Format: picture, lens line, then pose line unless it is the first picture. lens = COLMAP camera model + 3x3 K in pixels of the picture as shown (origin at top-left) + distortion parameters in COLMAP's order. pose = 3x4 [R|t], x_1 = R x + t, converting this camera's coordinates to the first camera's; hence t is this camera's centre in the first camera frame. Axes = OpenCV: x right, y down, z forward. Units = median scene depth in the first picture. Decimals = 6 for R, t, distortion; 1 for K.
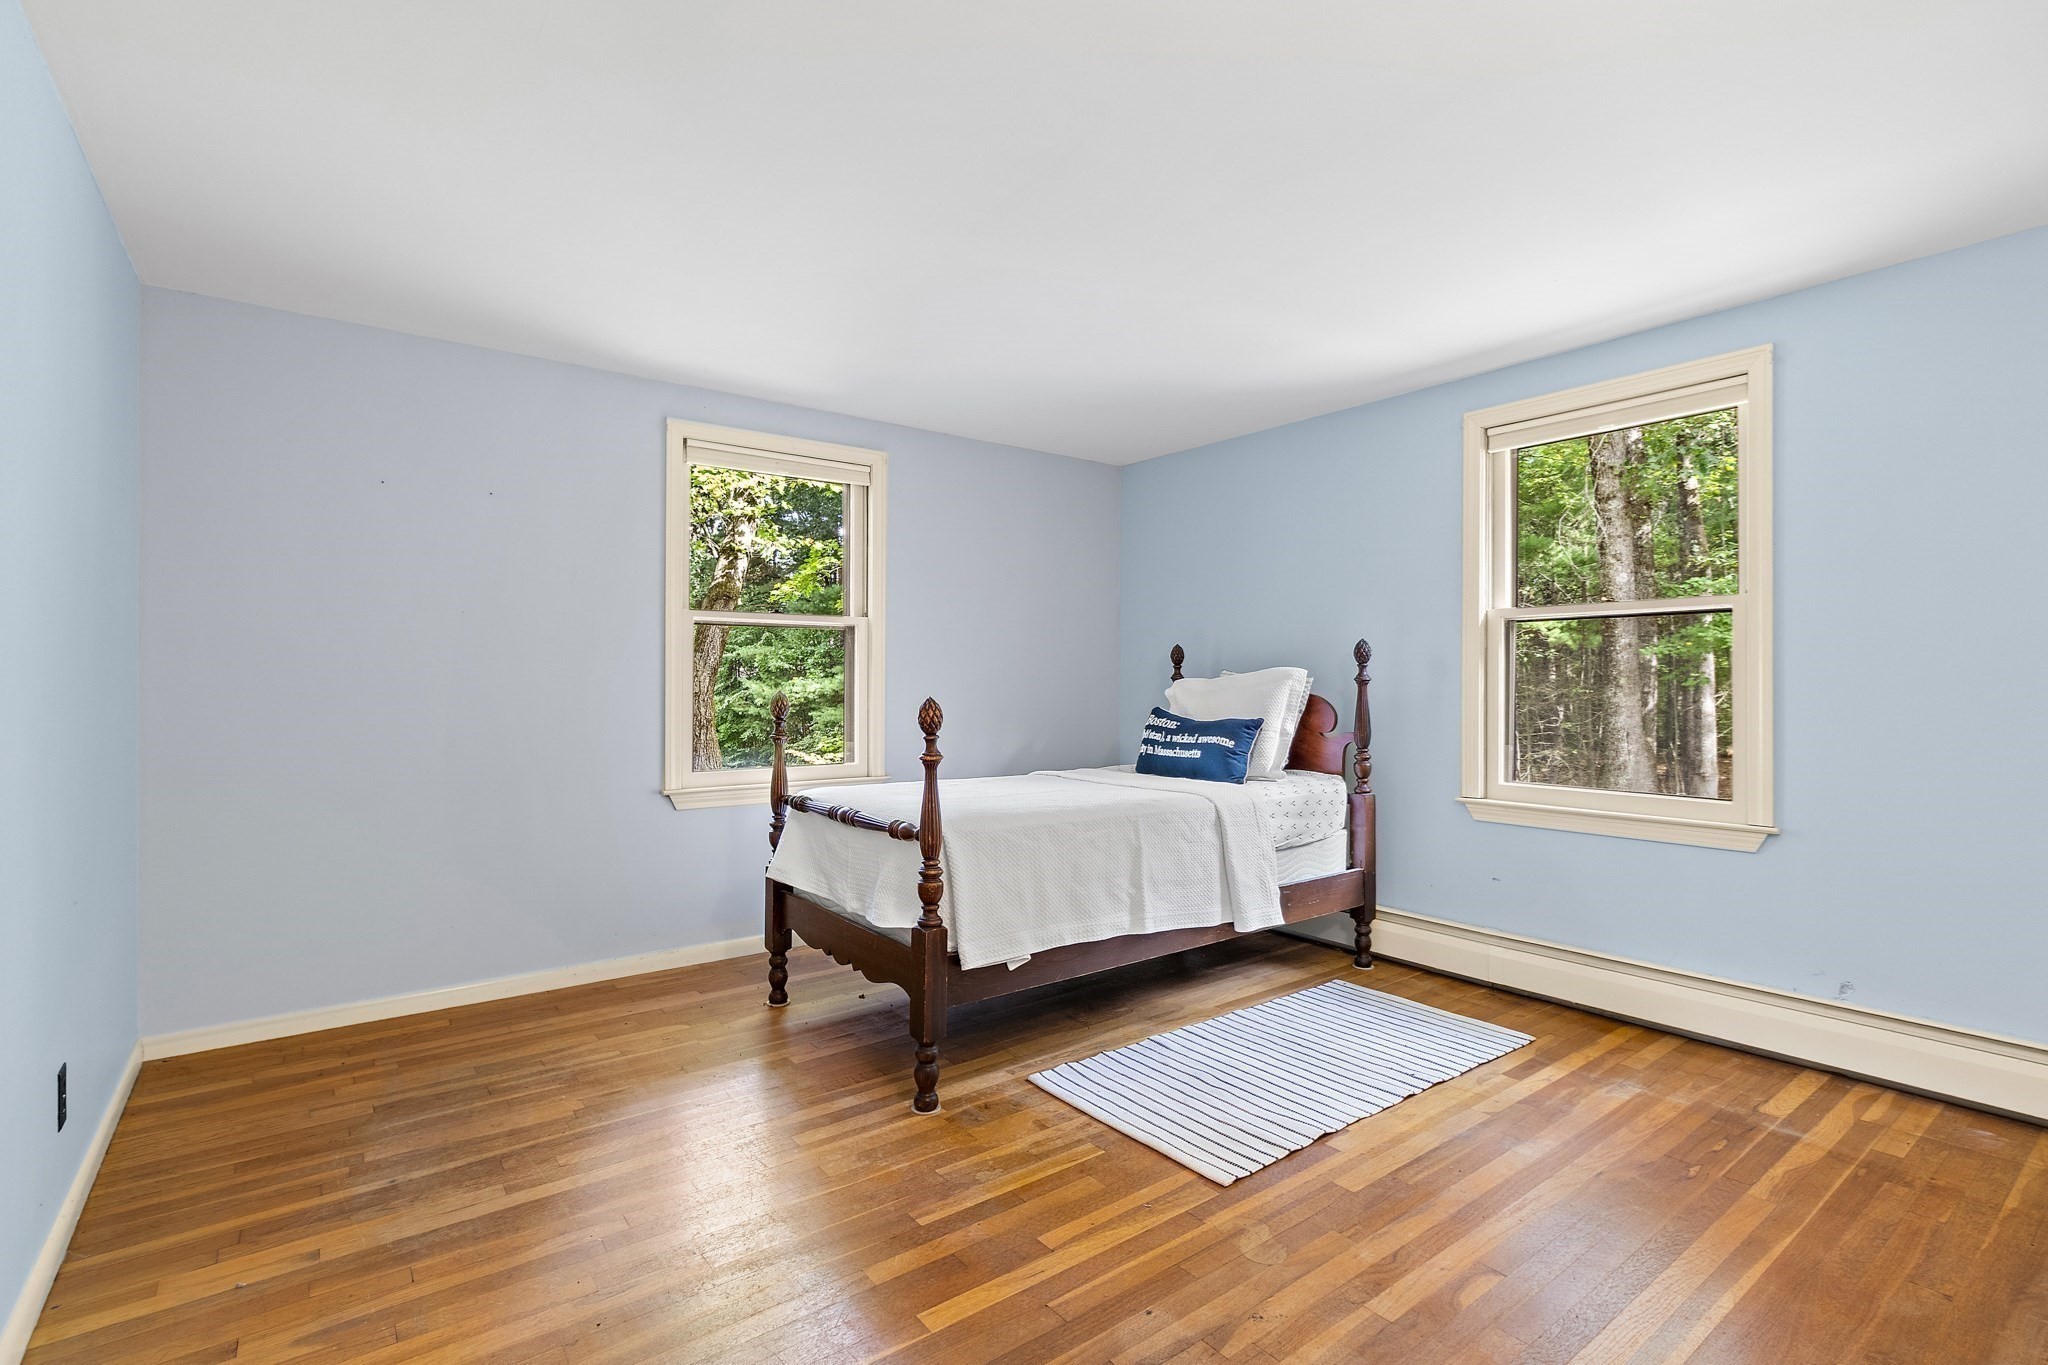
lens RADIAL K [[949.2, 0, 1024.8], [0, 949.2, 677.5], [0, 0, 1]] dist [0.001339, 0.000228]
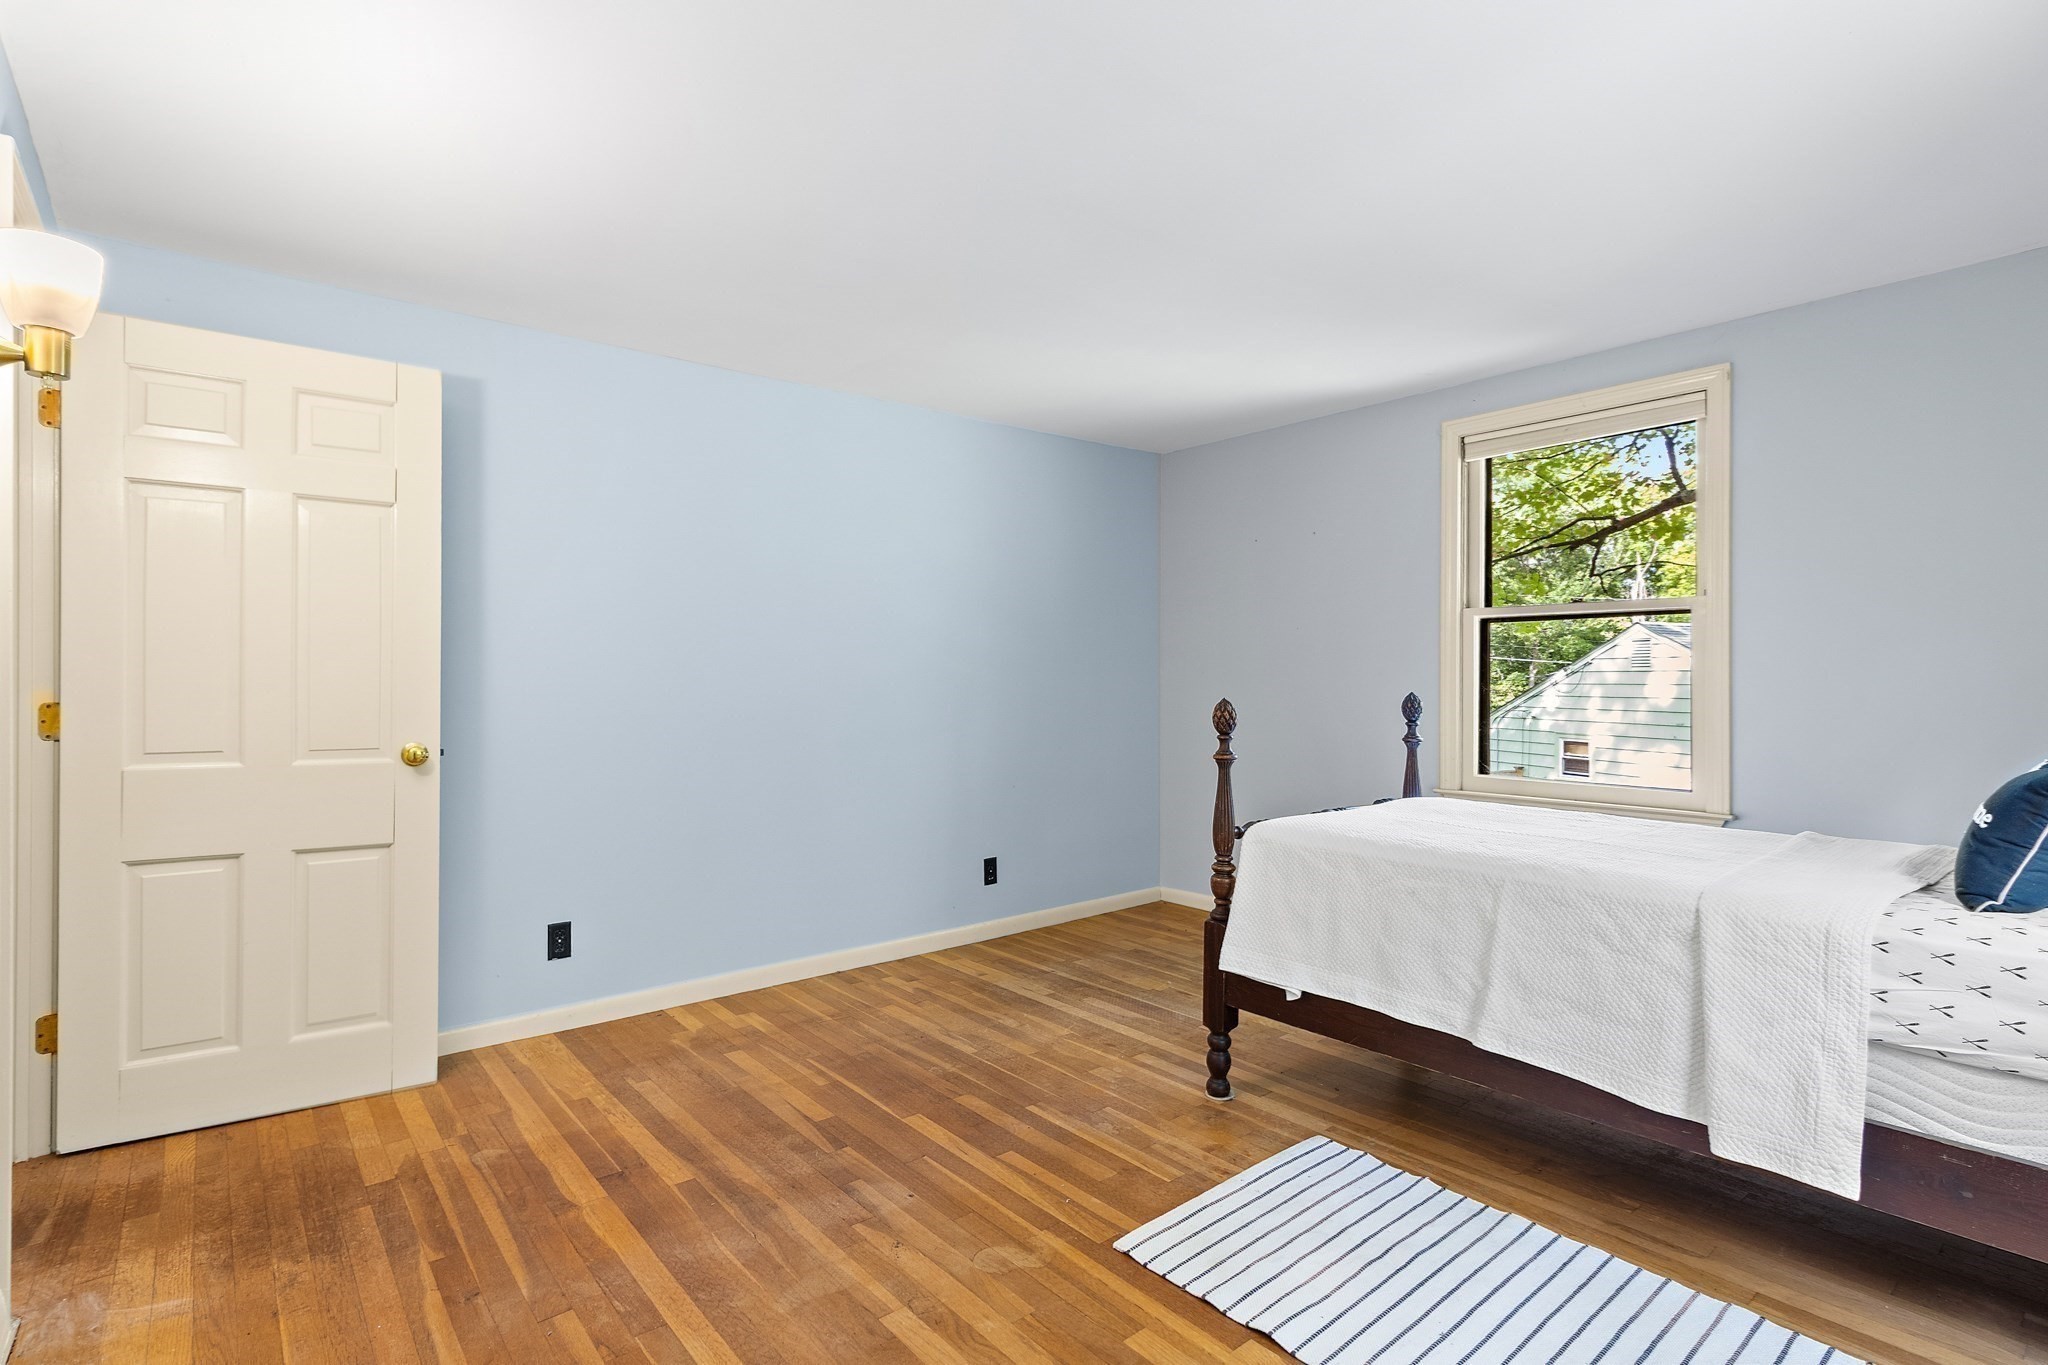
lens RADIAL K [[983.5, 0, 1026.6], [0, 983.5, 671.4], [0, 0, 1]] dist [0.001803, 0.000216]
pose [[0.048670, -0.010742, -0.998757, 0.965224], [0.005343, 0.999931, -0.010494, 0.001911], [0.998801, -0.004825, 0.048724, 0.741537]]
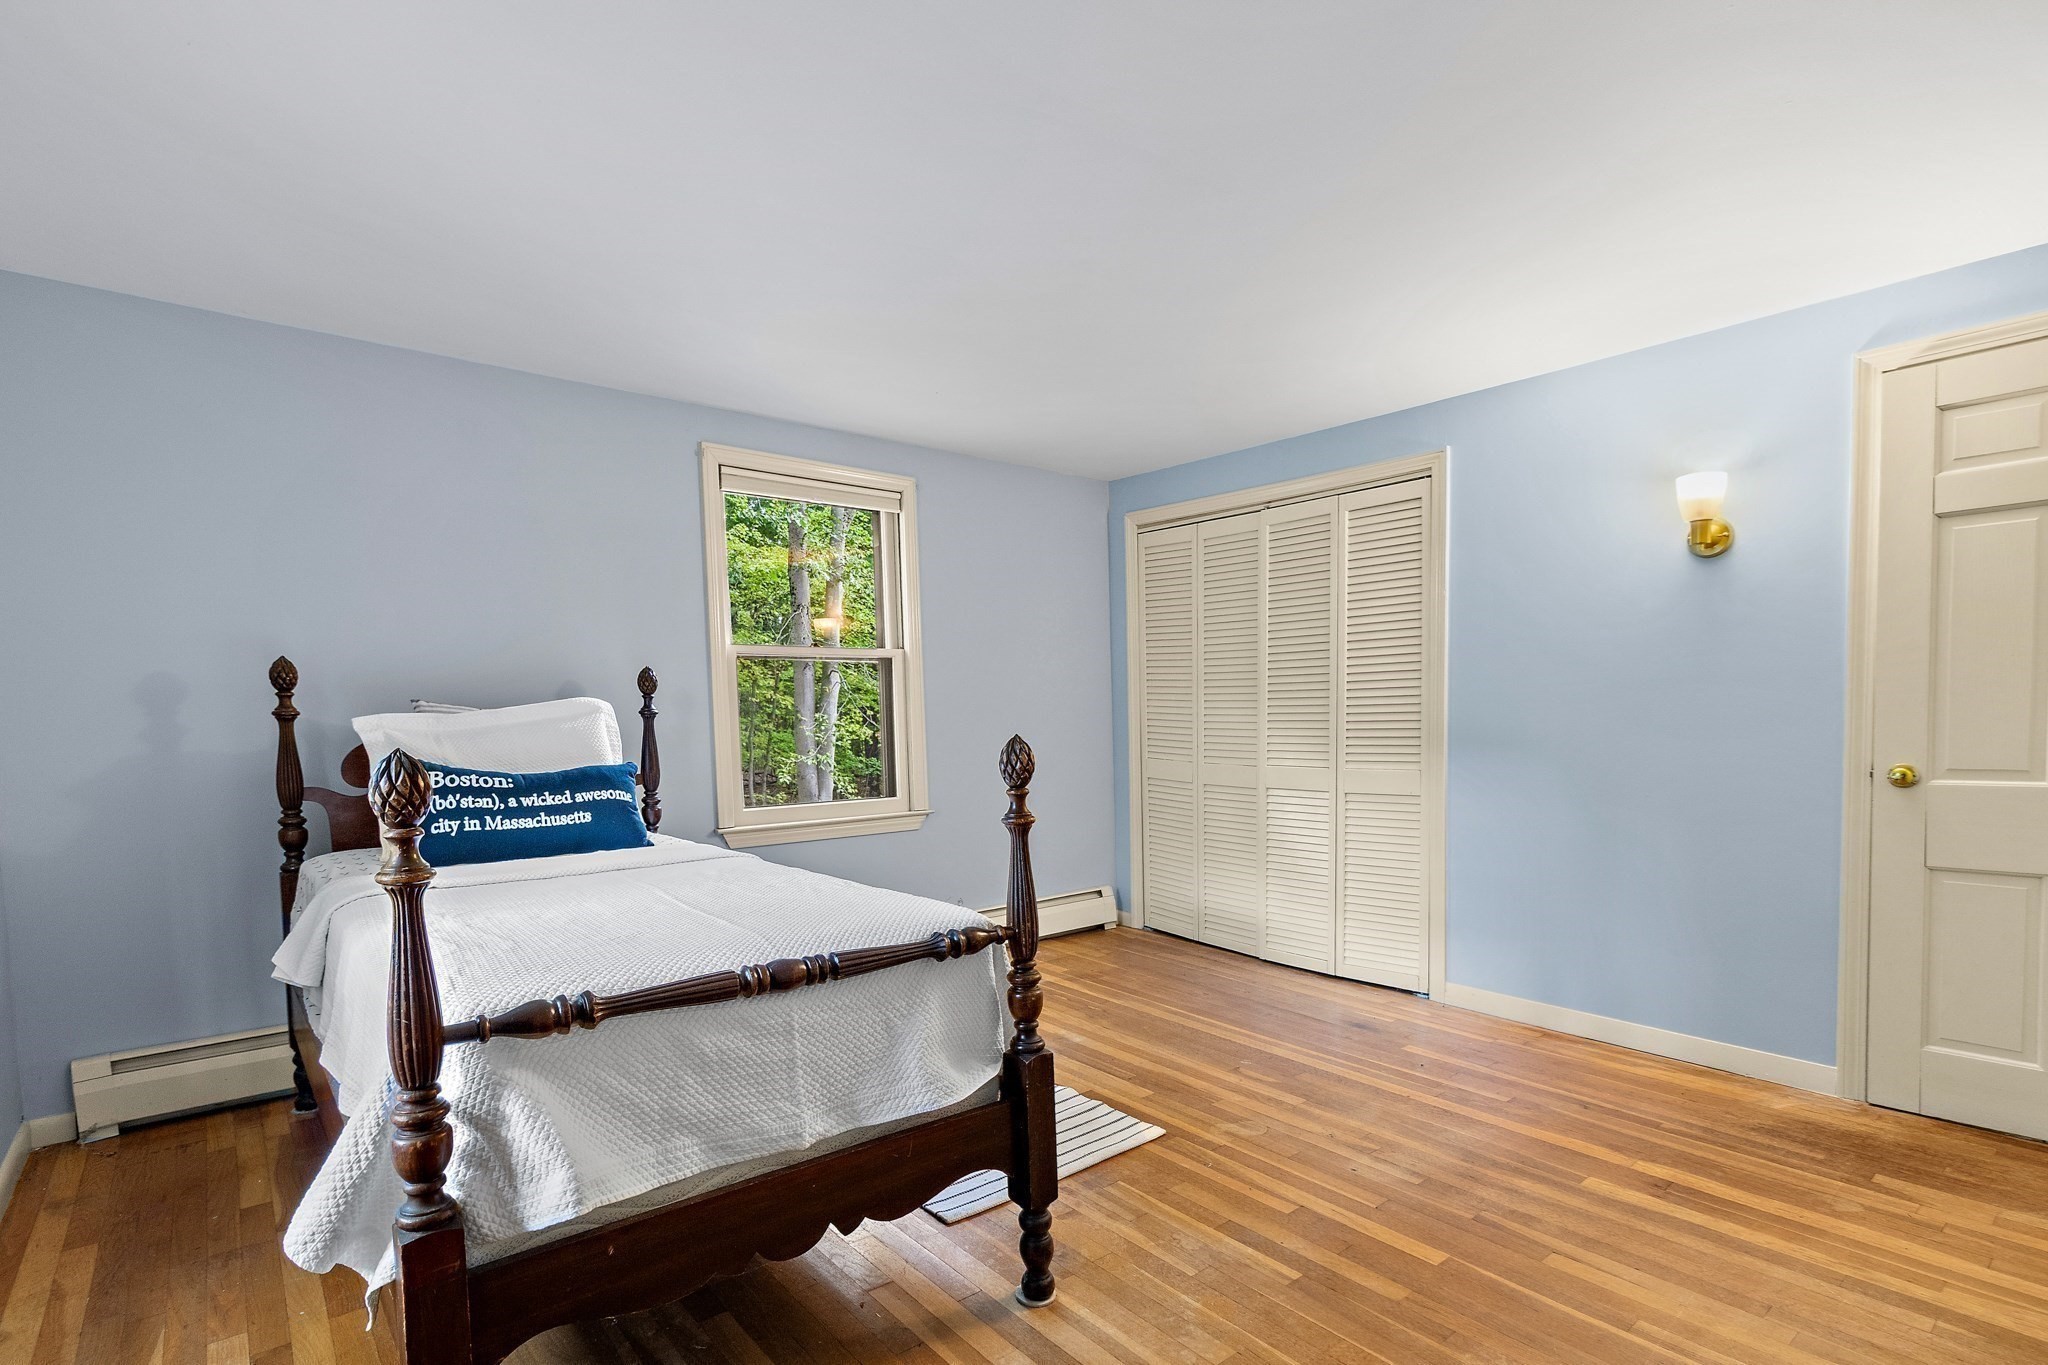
lens RADIAL K [[988.5, 0, 995.0], [0, 988.5, 756.8], [0, 0, 1]] dist [-0.000610, -0.000217]
pose [[-0.020266, -0.048557, 0.998615, -0.849141], [0.007878, 0.998781, 0.048724, 0.001108], [-0.999764, 0.008854, -0.019859, 1.046125]]
